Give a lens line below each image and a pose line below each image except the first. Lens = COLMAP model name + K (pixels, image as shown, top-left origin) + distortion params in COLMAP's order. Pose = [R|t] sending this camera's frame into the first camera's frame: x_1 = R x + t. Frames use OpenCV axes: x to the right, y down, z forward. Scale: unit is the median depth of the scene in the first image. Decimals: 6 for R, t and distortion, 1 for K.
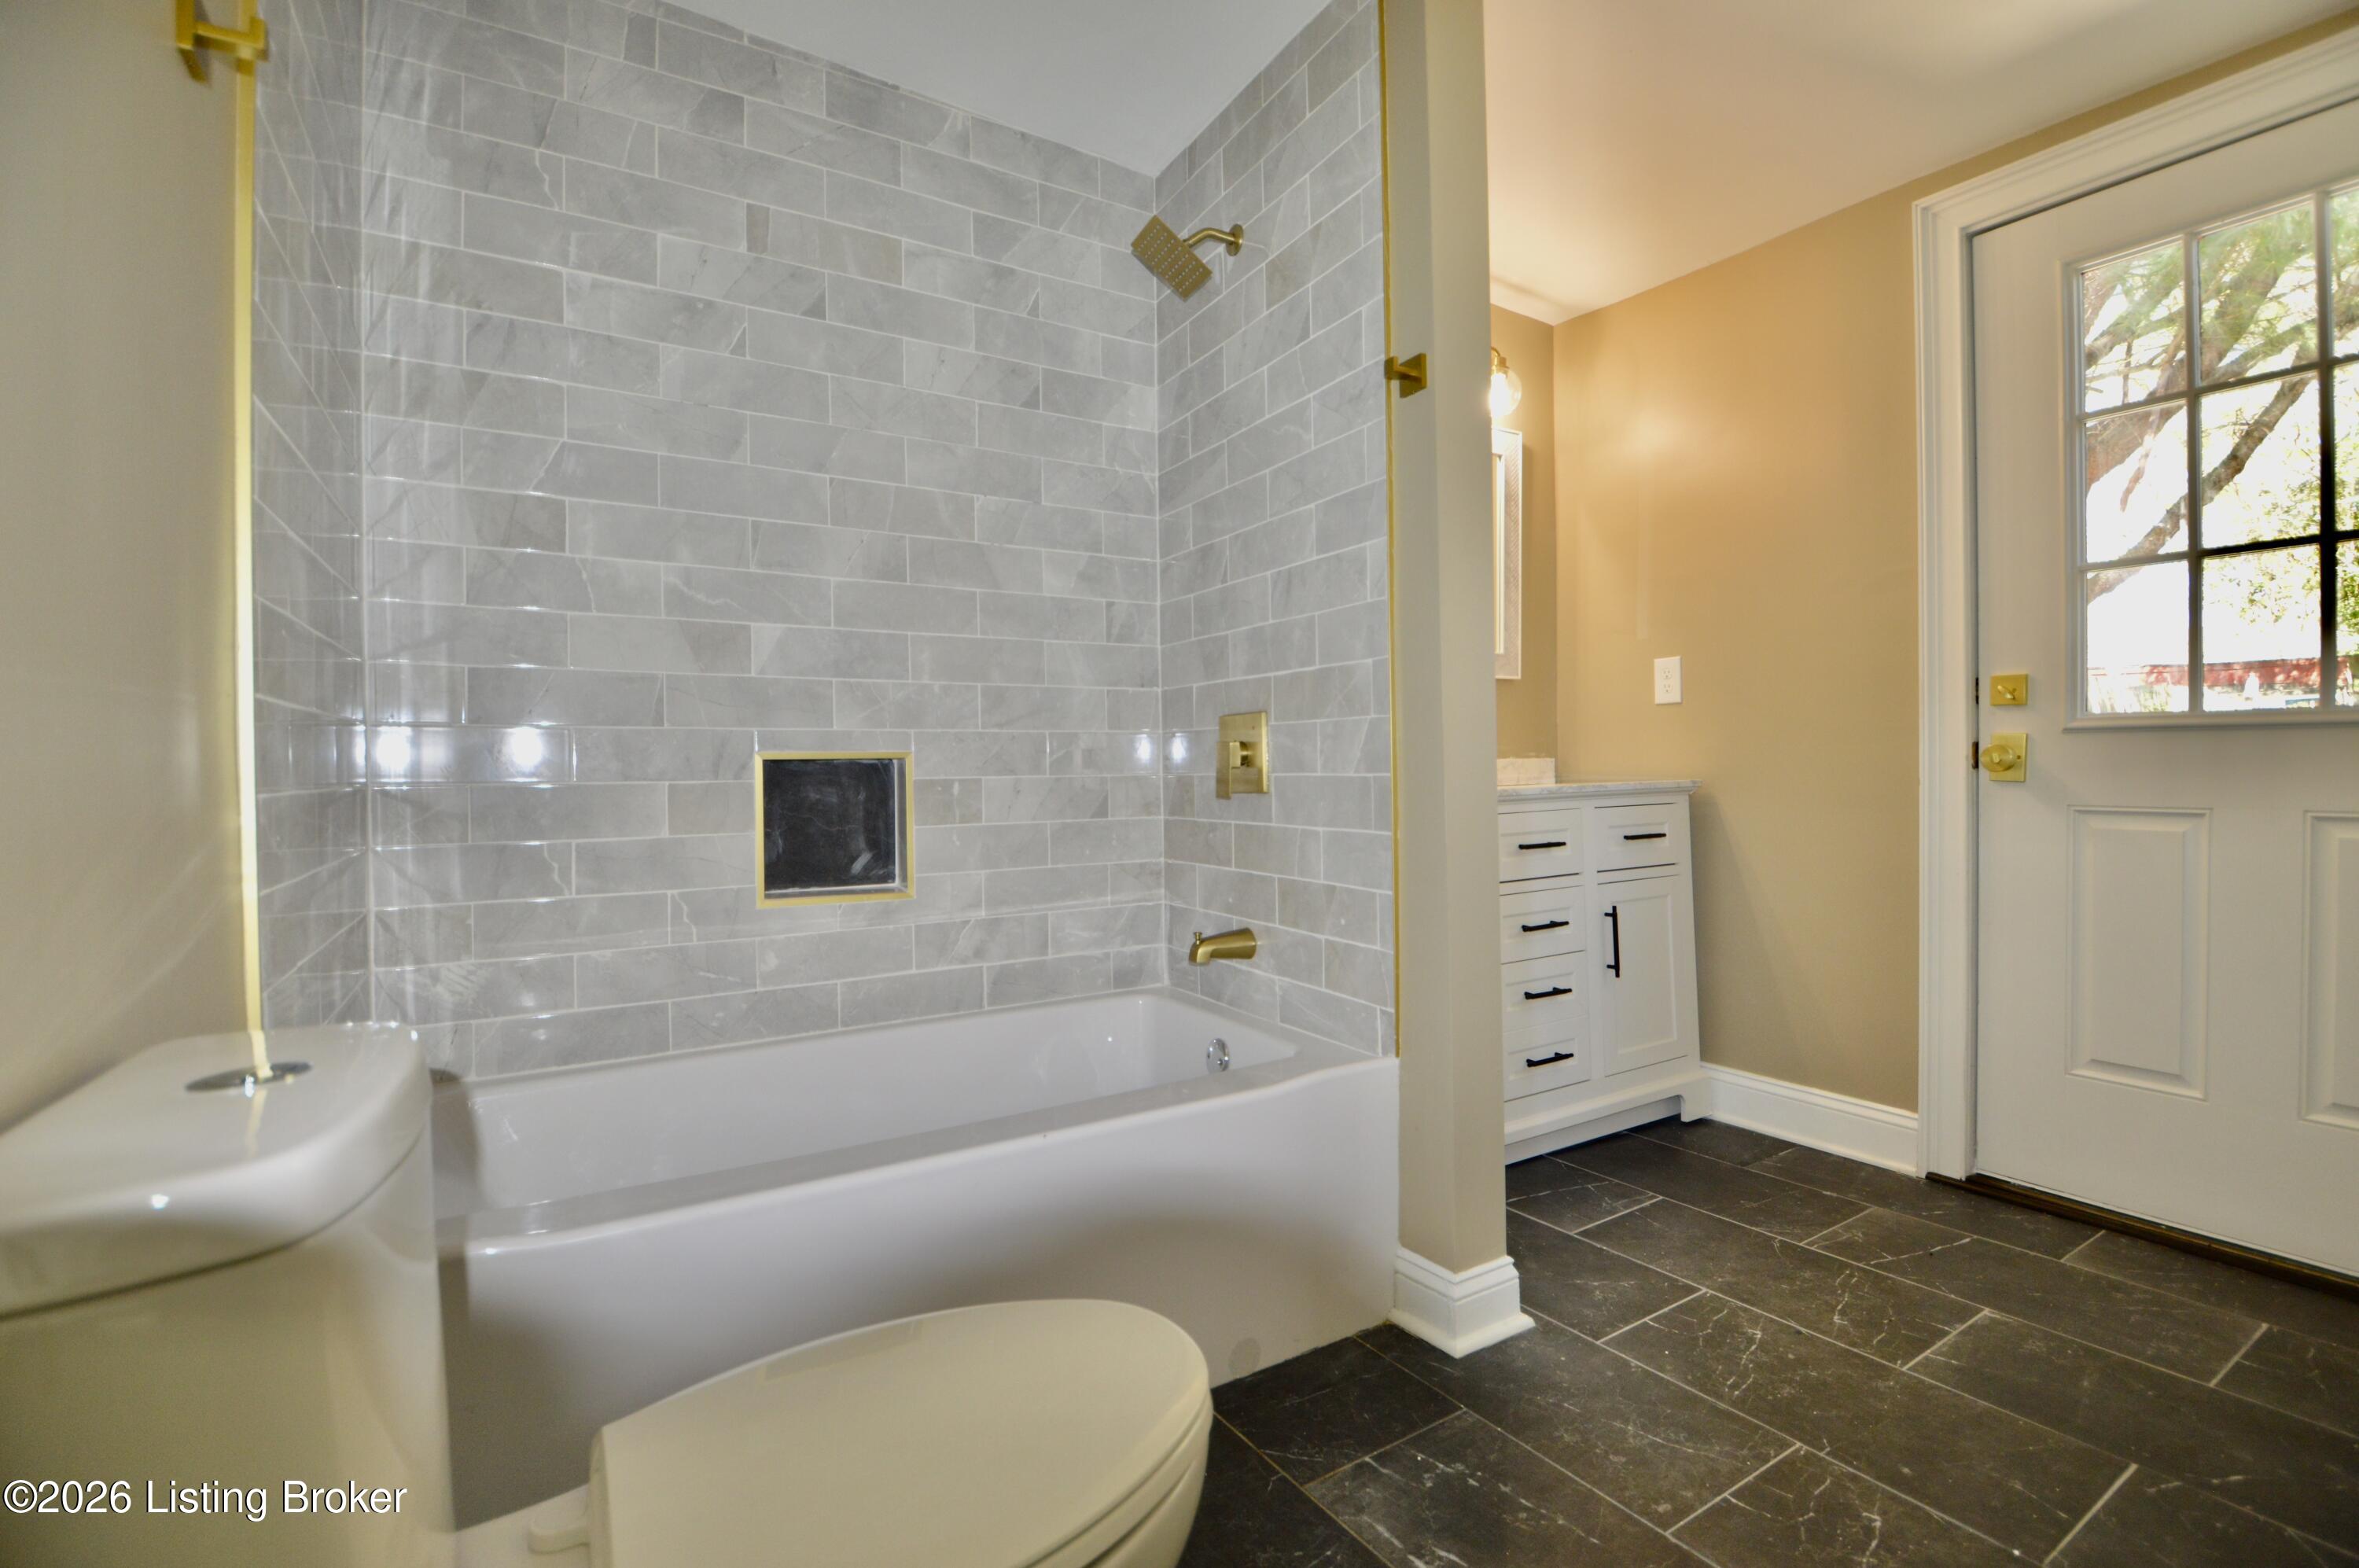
lens RADIAL K [[1073.4, 0, 1196.1], [0, 1073.4, 794.8], [0, 0, 1]] dist [-0.013724, -0.007788]
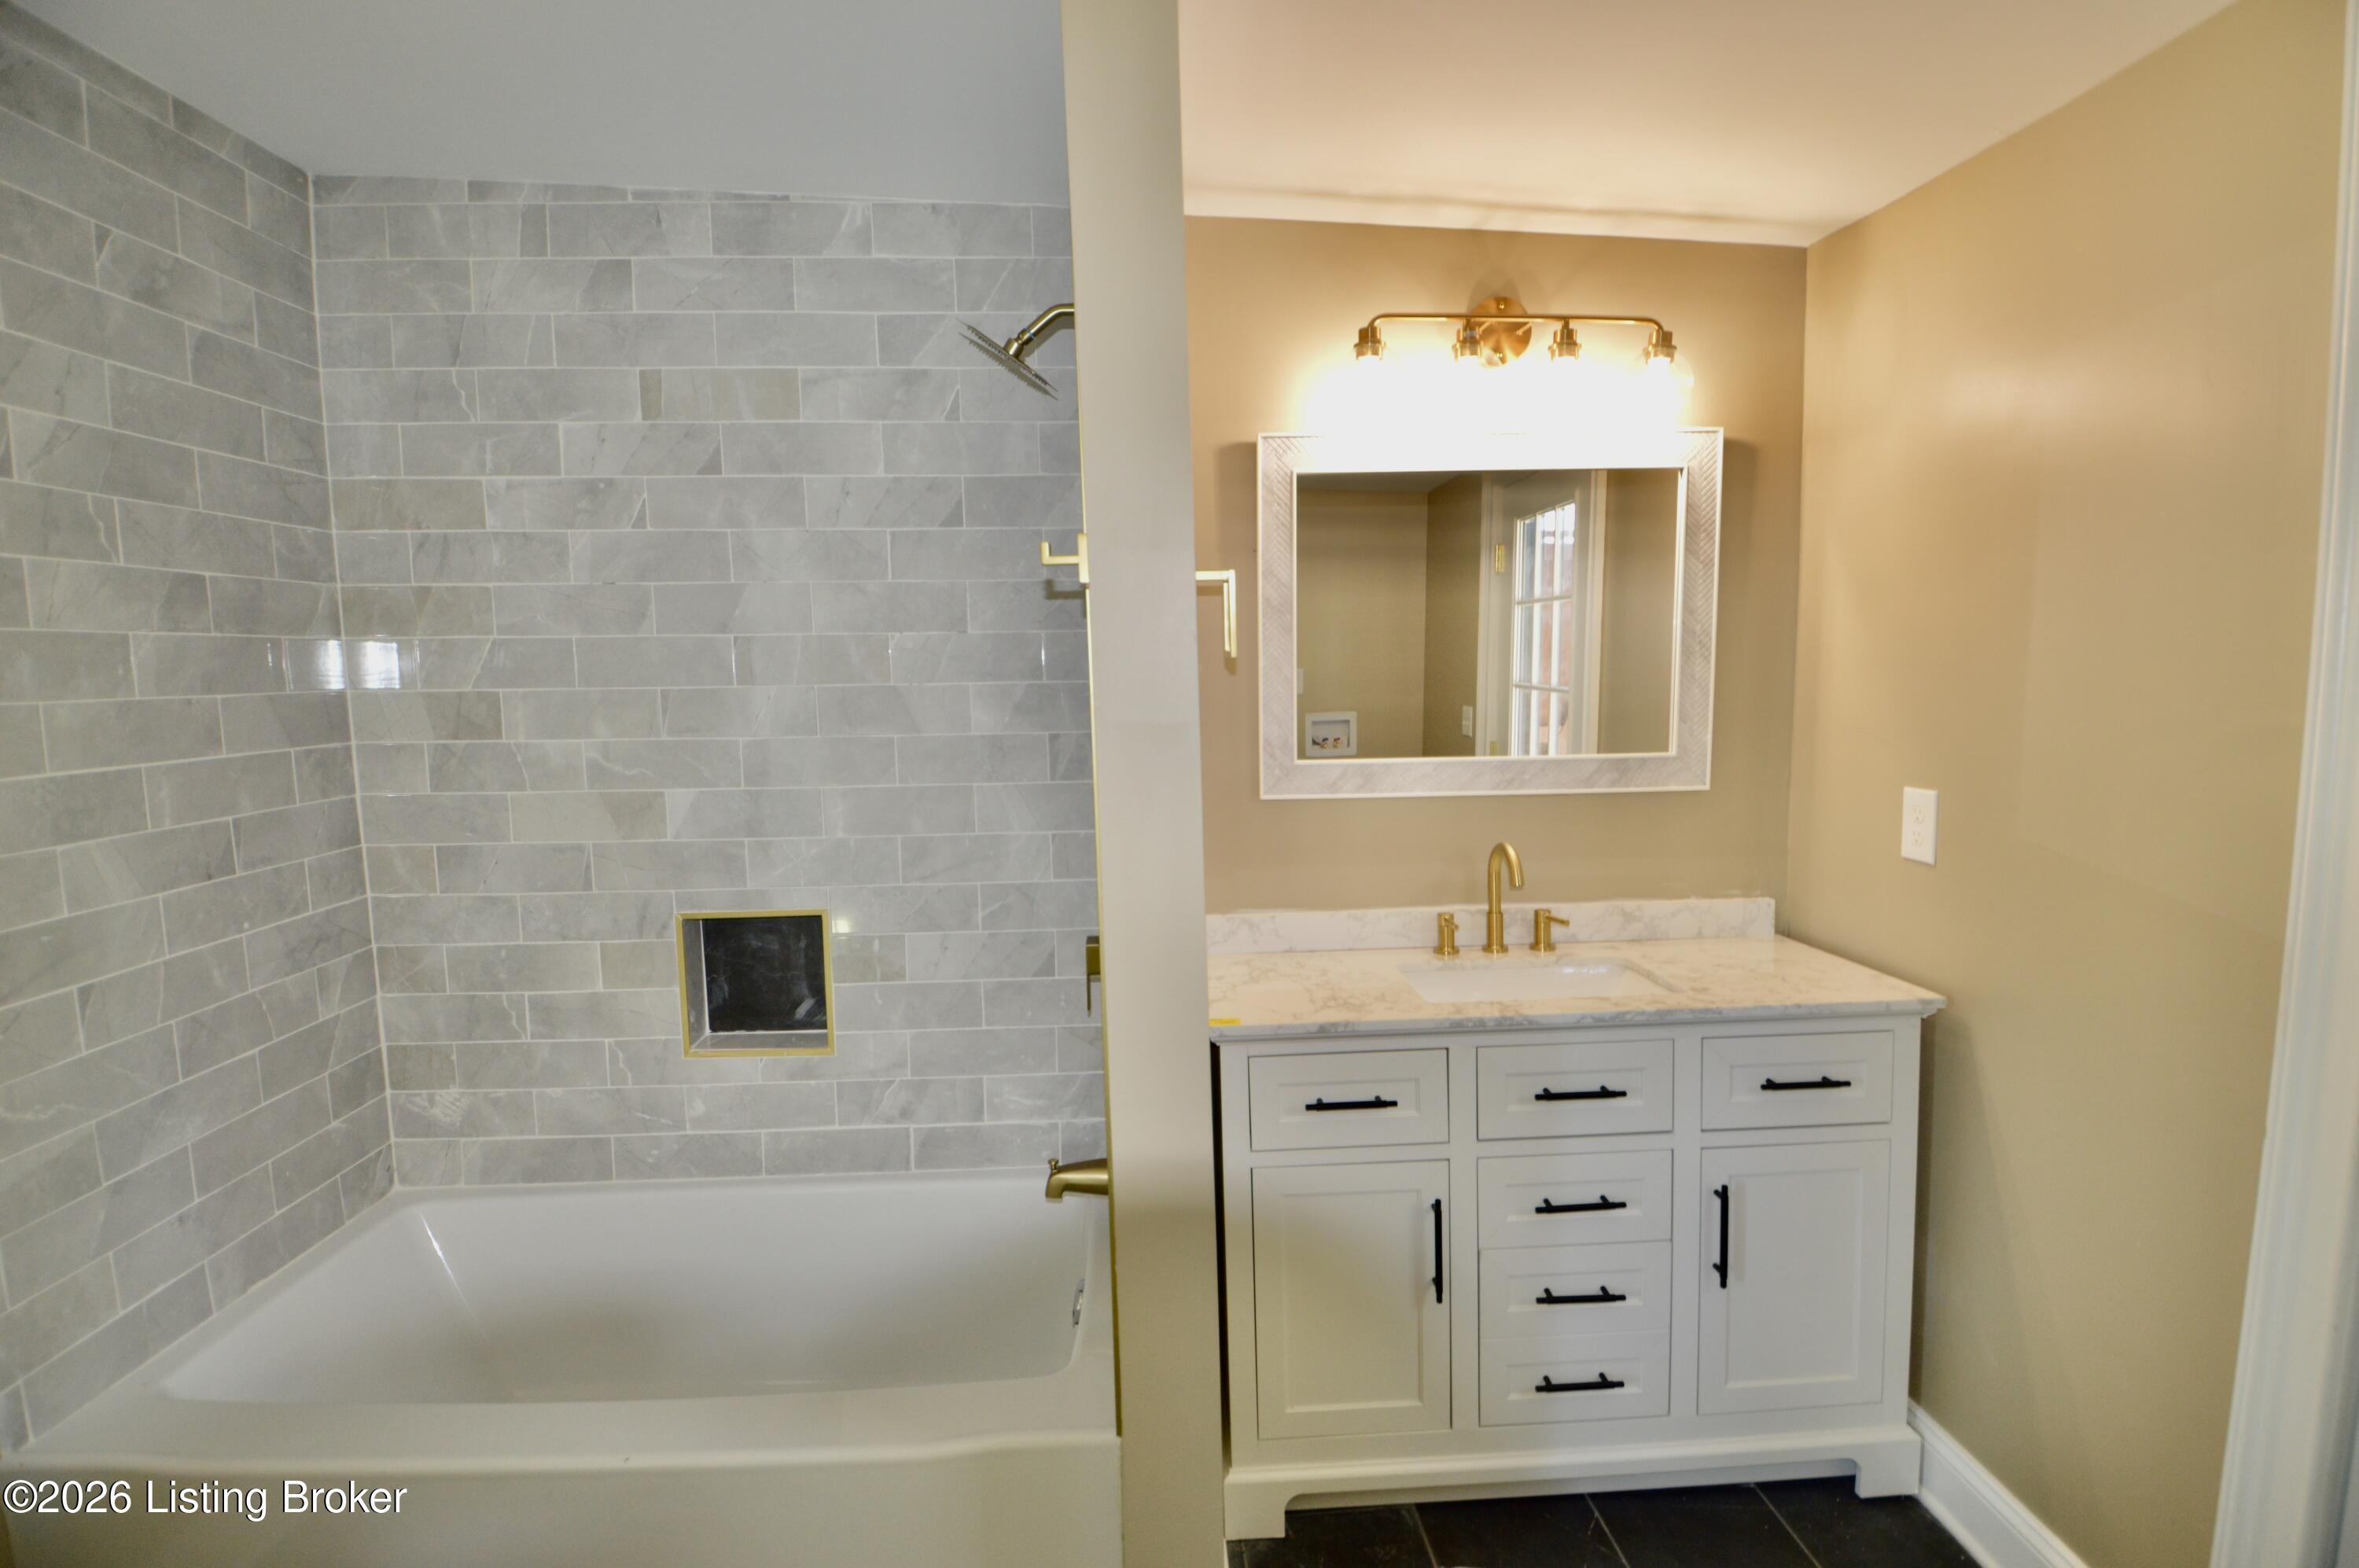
lens RADIAL K [[1073.4, 0, 1175.2], [0, 1073.4, 765.6], [0, 0, 1]] dist [-0.013724, -0.007788]
pose [[0.876719, 0.049499, -0.478449, 0.489411], [-0.005052, 0.995584, 0.093743, -0.274530], [0.480976, -0.079770, 0.873097, 0.331138]]
